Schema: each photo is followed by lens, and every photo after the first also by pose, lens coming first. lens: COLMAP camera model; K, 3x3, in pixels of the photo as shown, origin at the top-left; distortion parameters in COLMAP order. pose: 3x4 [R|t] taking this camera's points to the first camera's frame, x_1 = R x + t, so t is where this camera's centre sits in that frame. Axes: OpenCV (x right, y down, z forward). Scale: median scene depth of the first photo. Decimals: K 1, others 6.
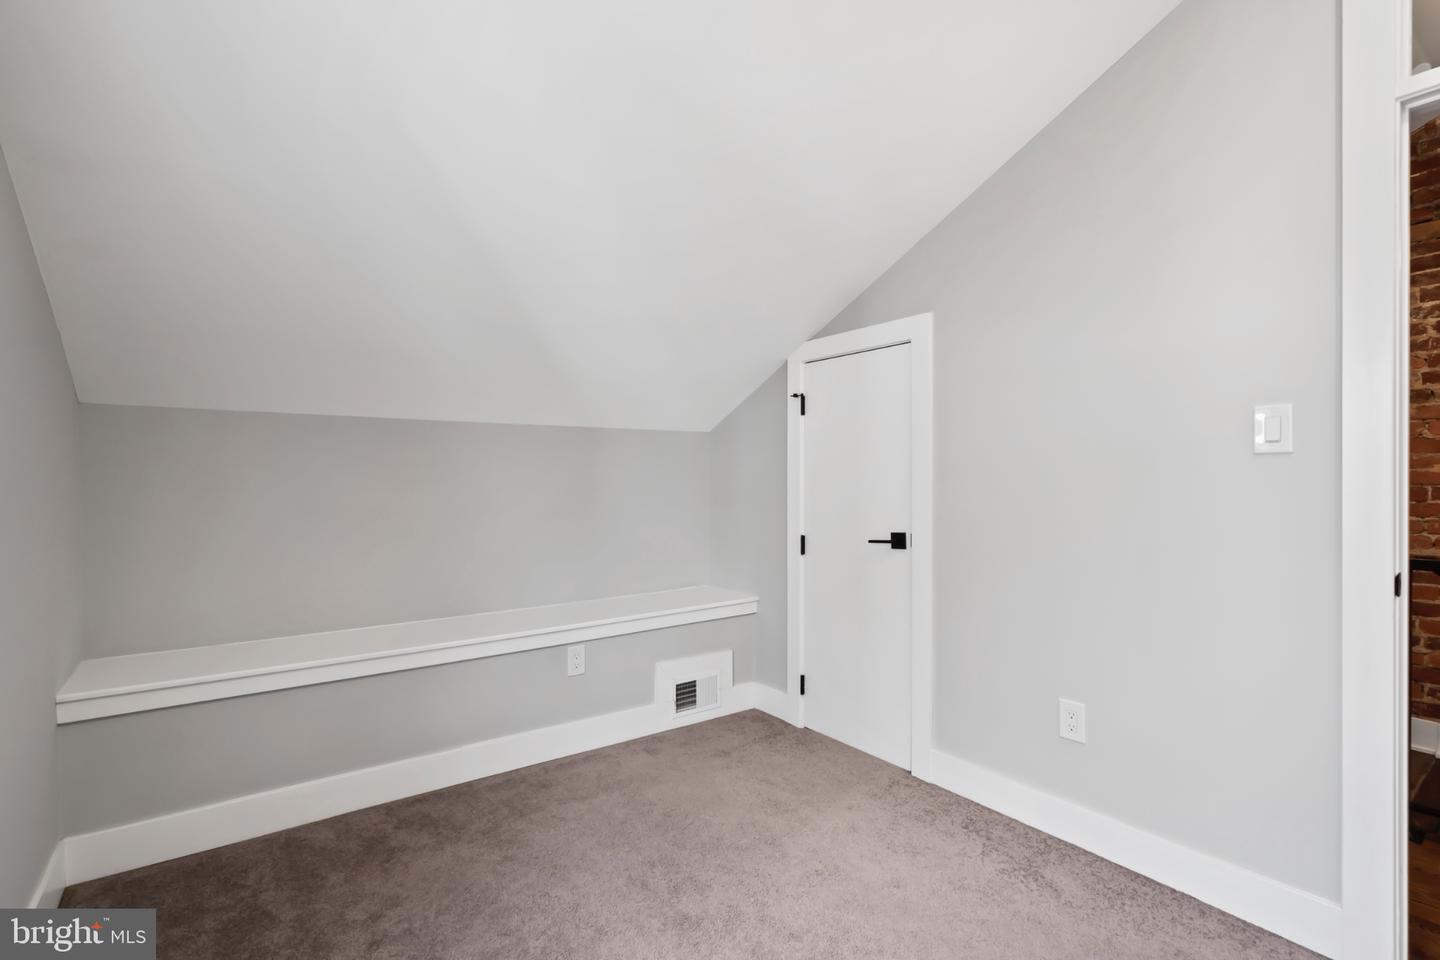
lens RADIAL K [[661.4, 0, 722.3], [0, 661.4, 480.0], [0, 0, 1]] dist [-0.004660, 0.002692]
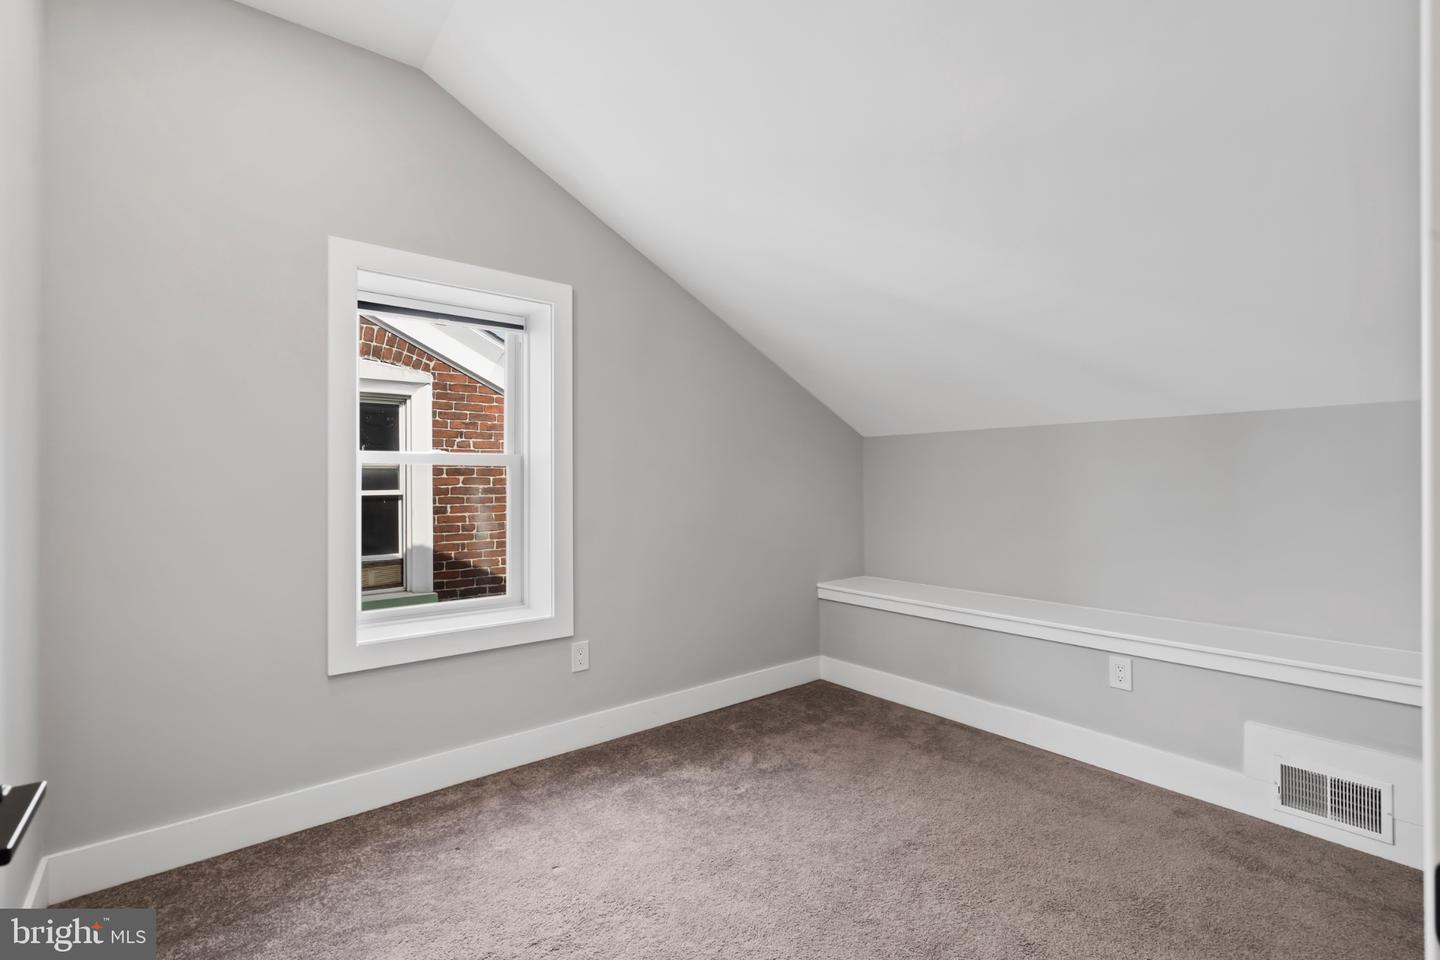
lens RADIAL K [[661.4, 0, 723.0], [0, 661.4, 480.7], [0, 0, 1]] dist [-0.004660, 0.002692]
pose [[0.027271, -0.003904, -0.999620, 0.775742], [0.002448, 0.999990, -0.003839, 0.007010], [0.999625, -0.002343, 0.027281, 0.474093]]
